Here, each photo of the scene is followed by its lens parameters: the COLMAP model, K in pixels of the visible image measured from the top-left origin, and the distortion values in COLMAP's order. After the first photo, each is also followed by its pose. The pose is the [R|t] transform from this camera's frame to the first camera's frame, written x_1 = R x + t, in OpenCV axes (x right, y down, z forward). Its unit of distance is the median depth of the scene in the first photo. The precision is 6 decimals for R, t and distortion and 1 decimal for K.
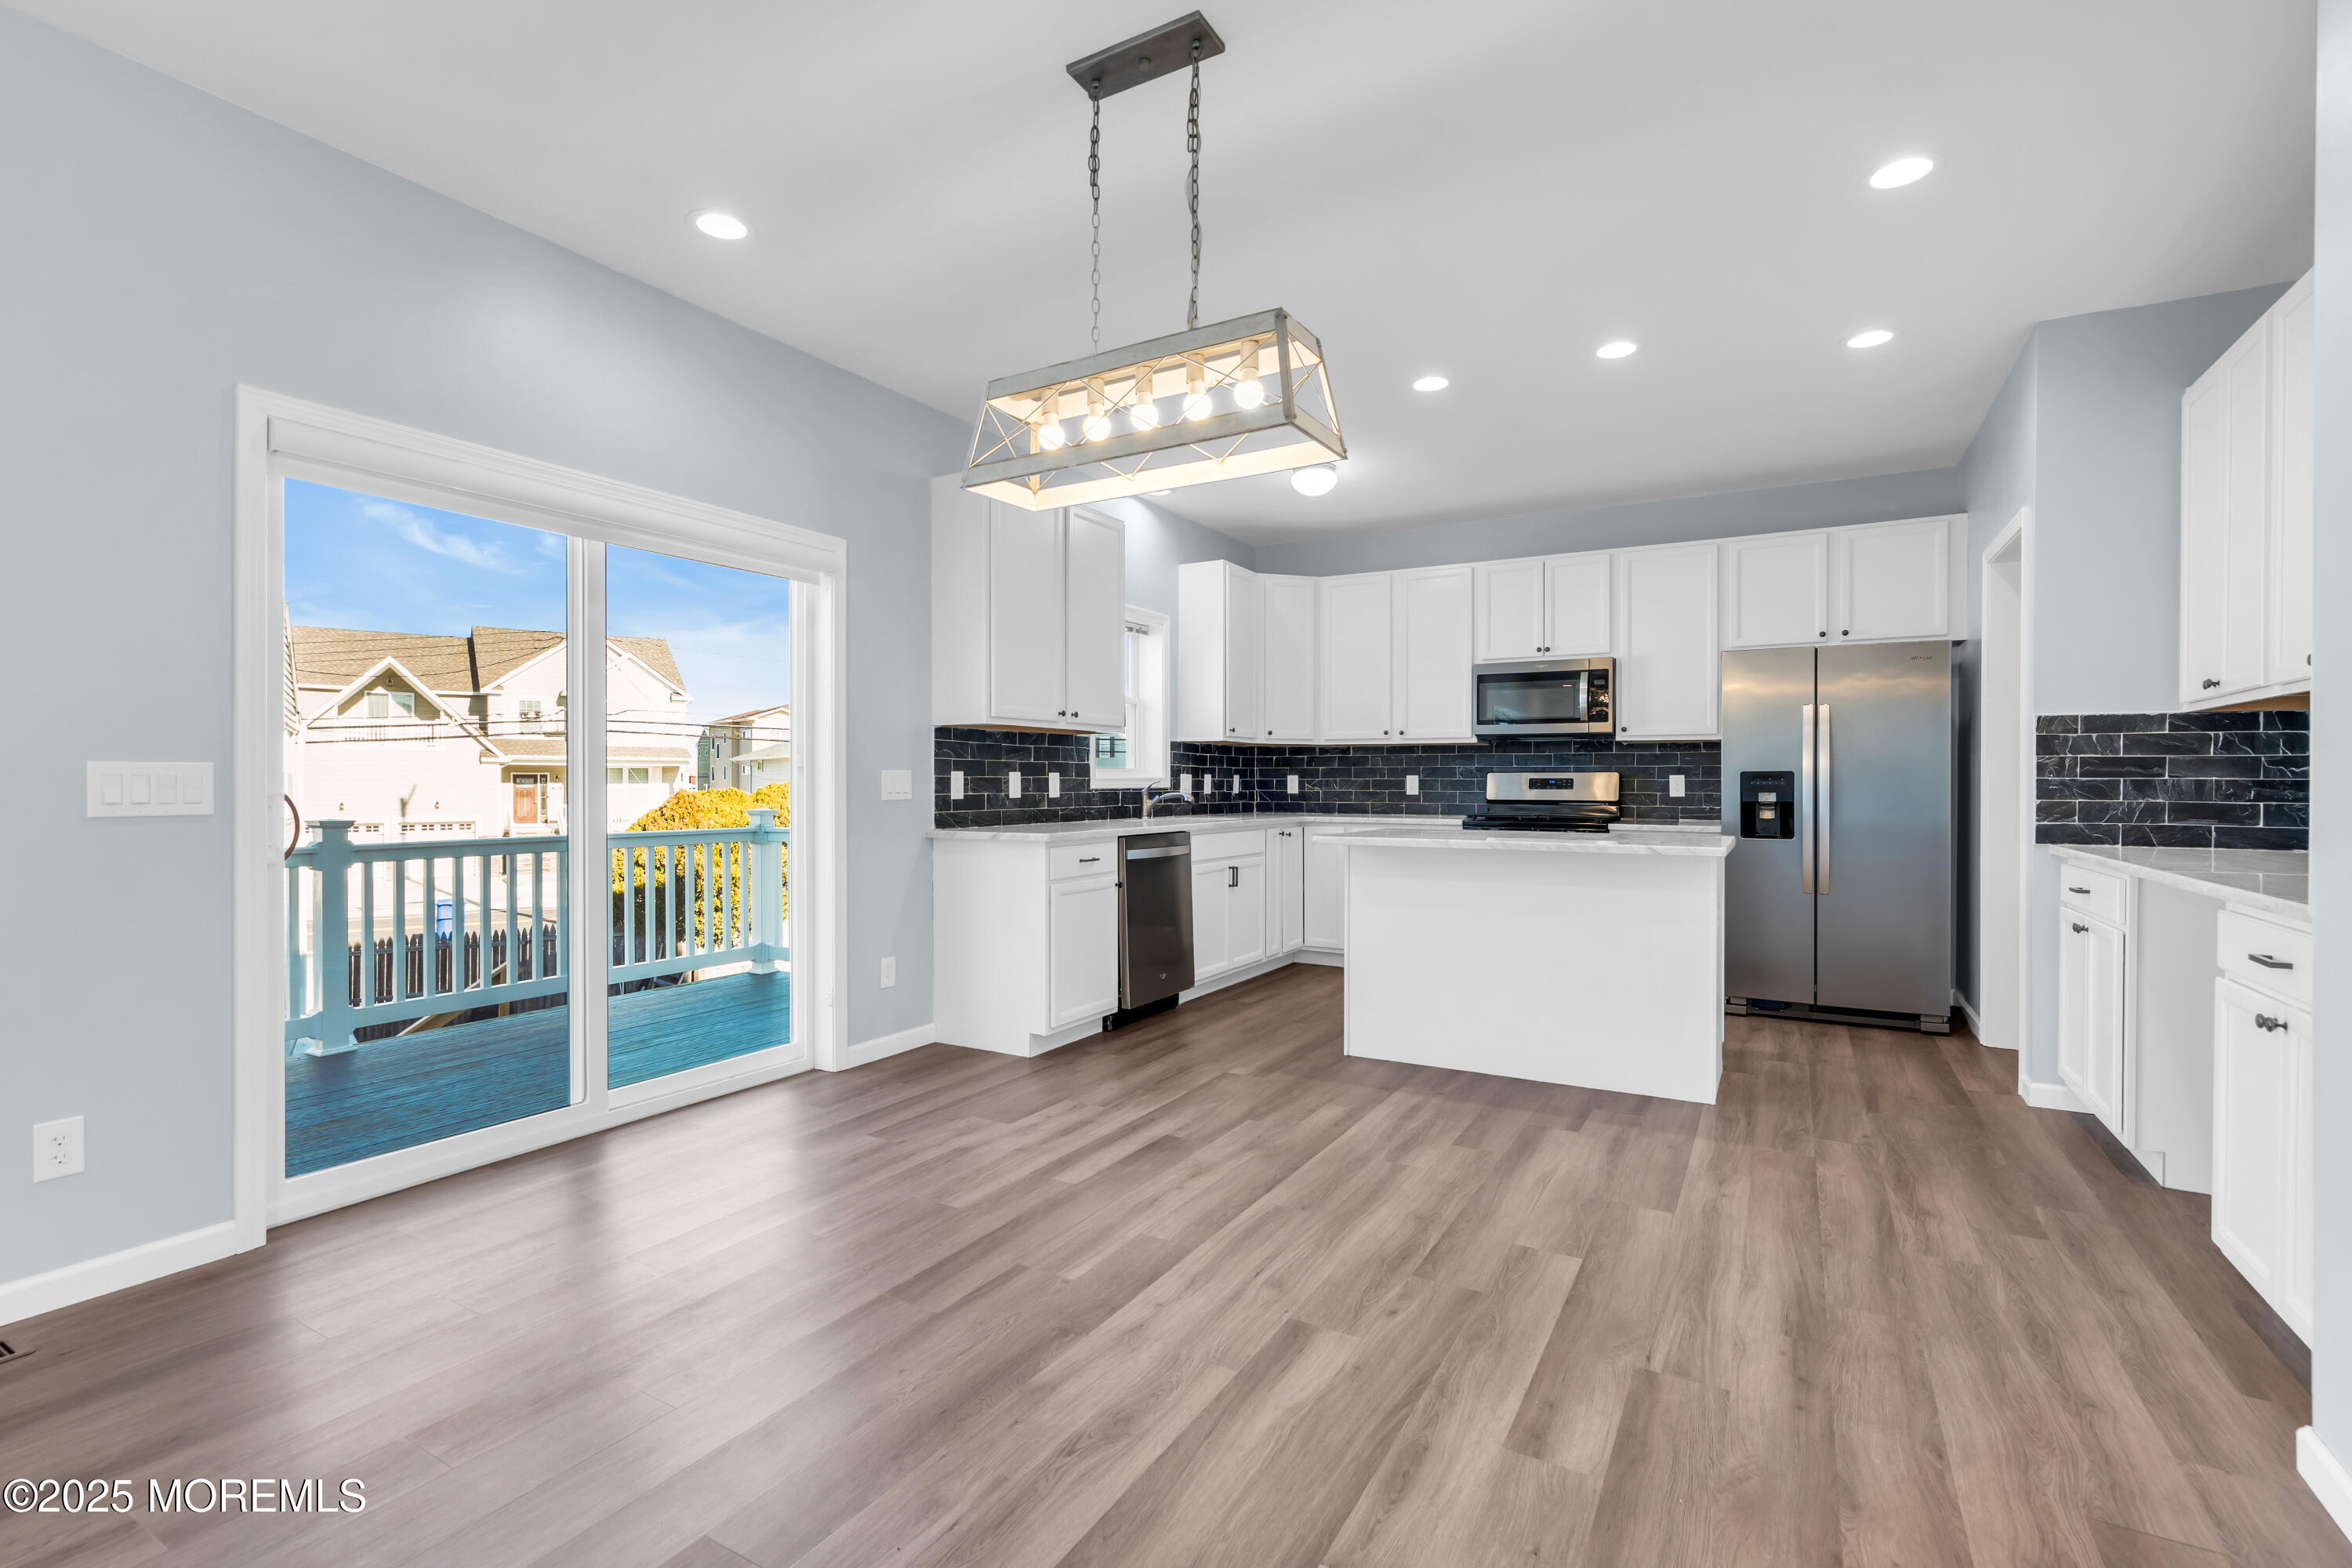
lens RADIAL K [[1062.9, 0, 1169.3], [0, 1062.9, 788.6], [0, 0, 1]] dist [-0.000900, 0.000337]
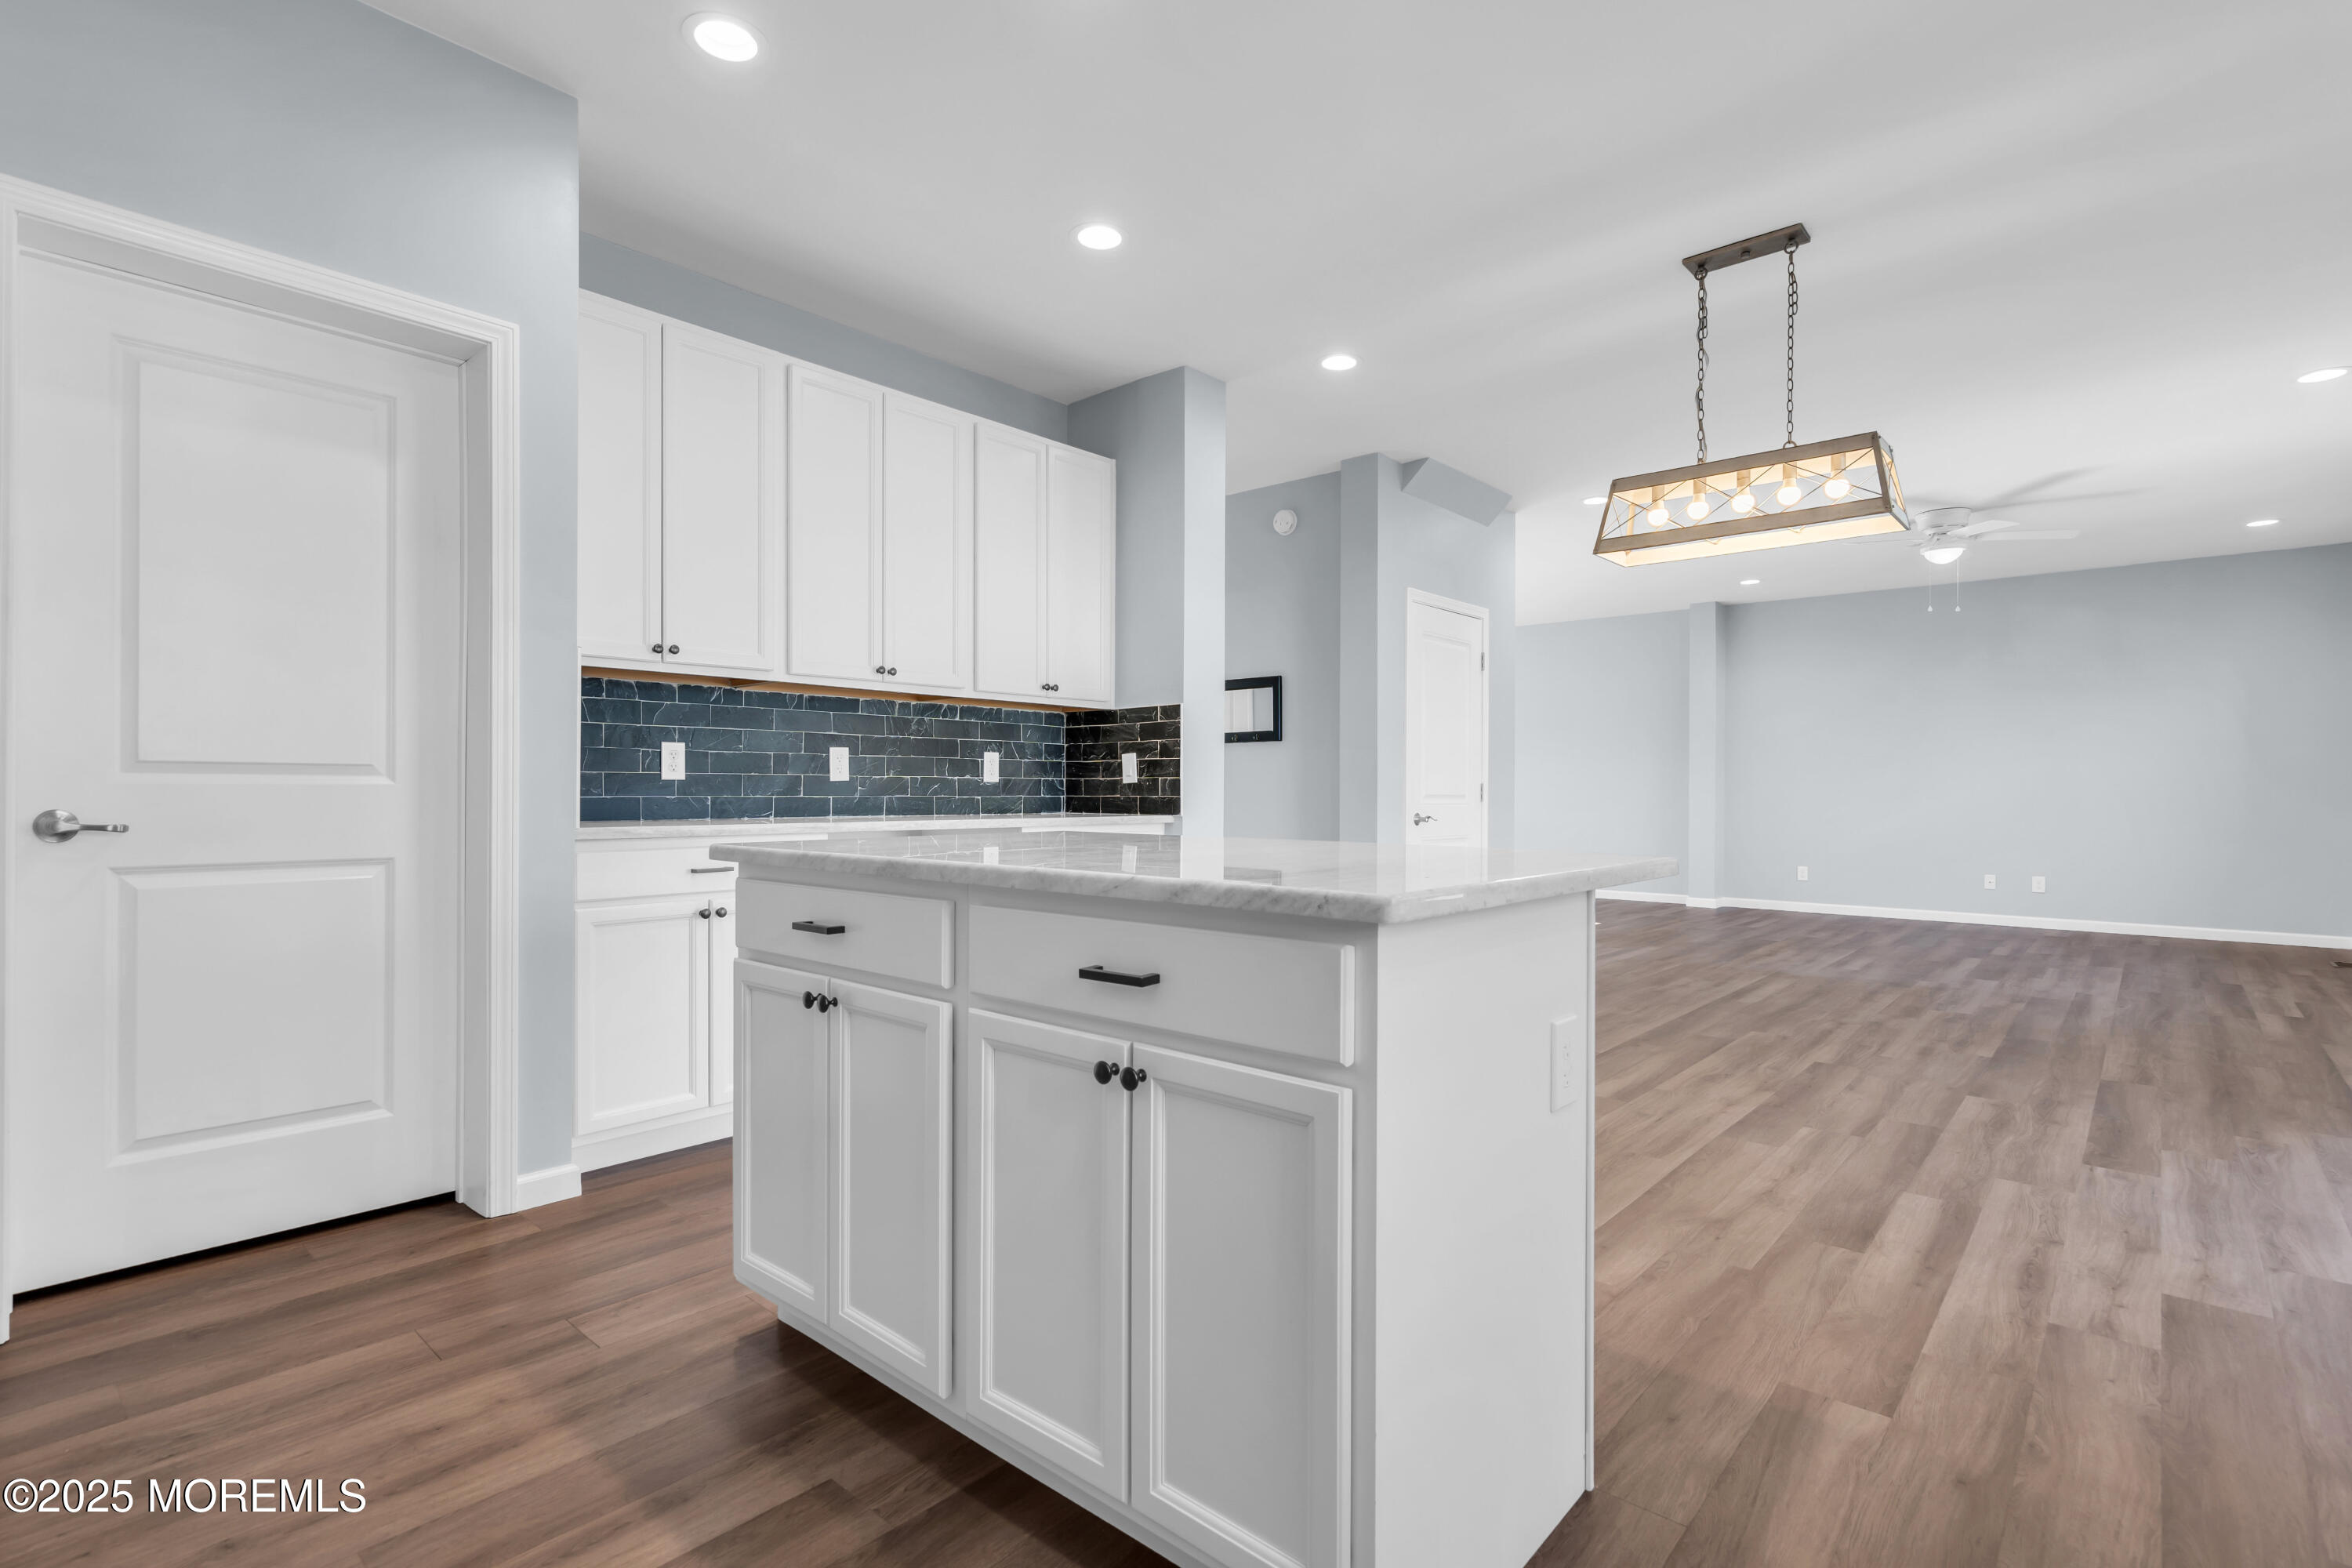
lens RADIAL K [[1108.4, 0, 1169.3], [0, 1108.4, 786.2], [0, 0, 1]] dist [0.000153, 0.000404]
pose [[-0.979834, -0.006245, 0.199715, 0.220362], [-0.005524, 0.999976, 0.004167, 0.015122], [-0.199736, 0.002980, -0.979845, 1.329354]]
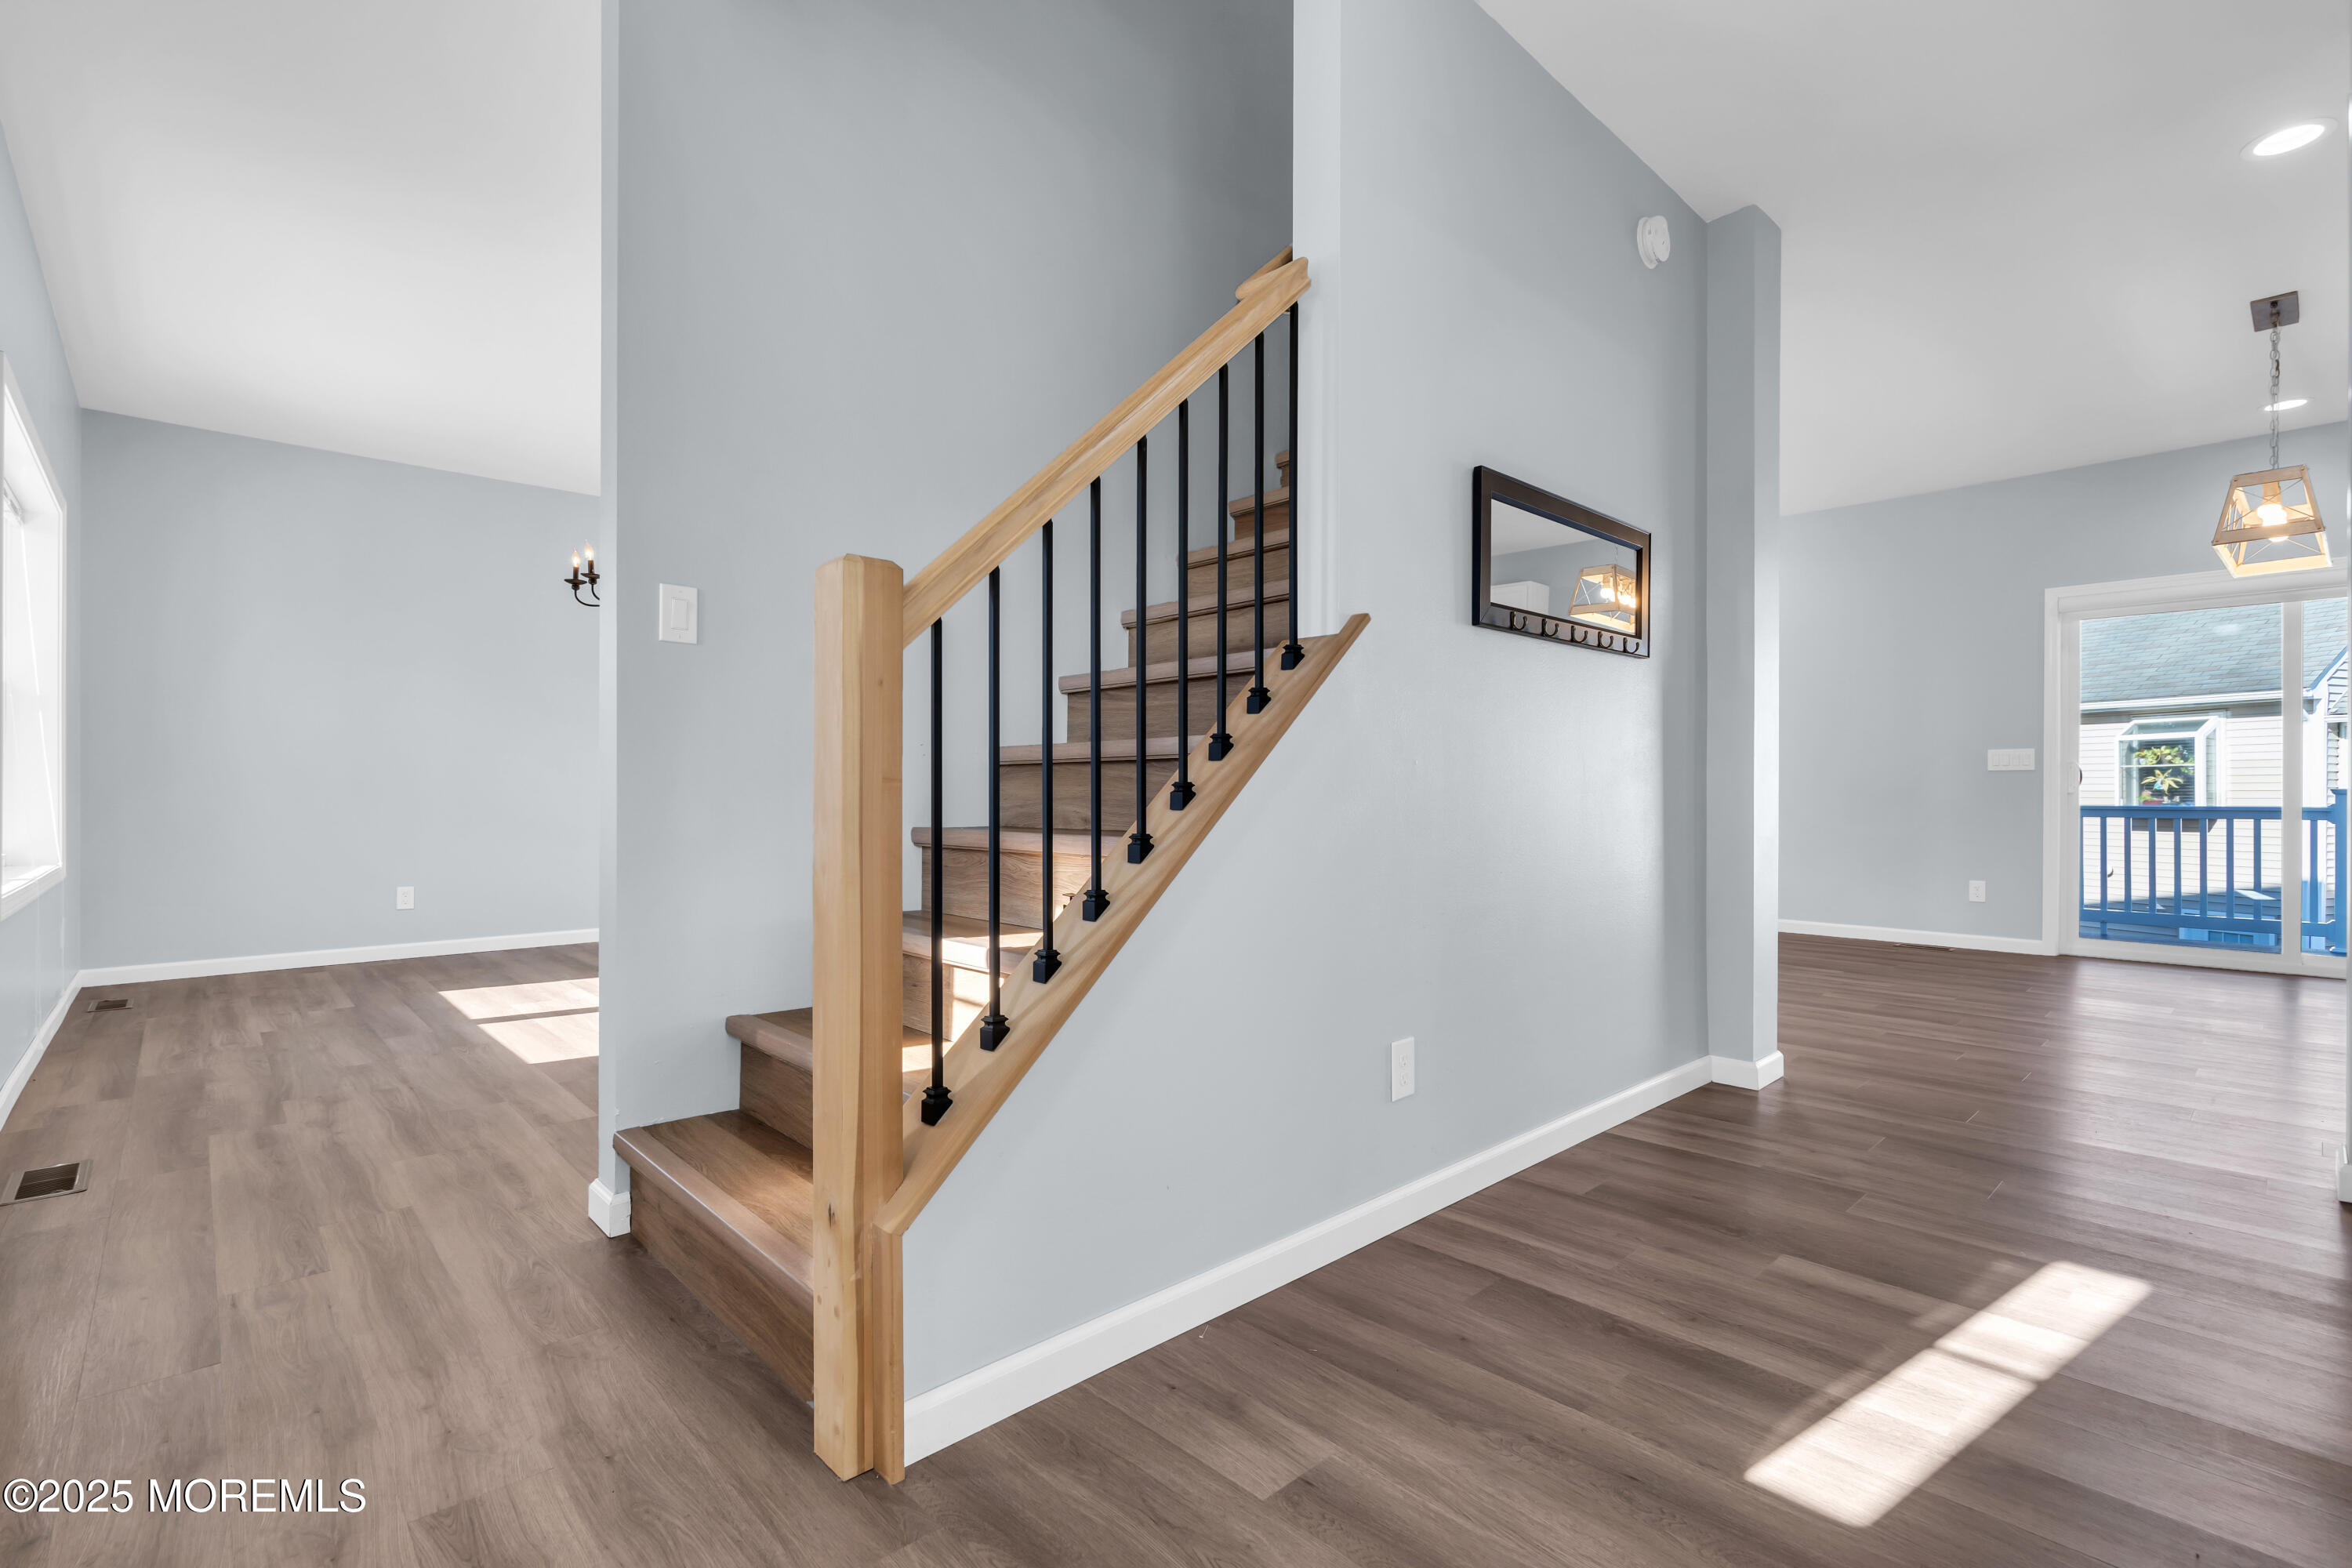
lens RADIAL K [[1059.2, 0, 1166.4], [0, 1059.2, 792.4], [0, 0, 1]] dist [-0.000352, -0.000492]
pose [[-0.294398, -0.000585, -0.955683, 1.075665], [-0.009094, 0.999956, 0.002189, 0.047832], [0.955640, 0.009335, -0.294390, -0.097462]]
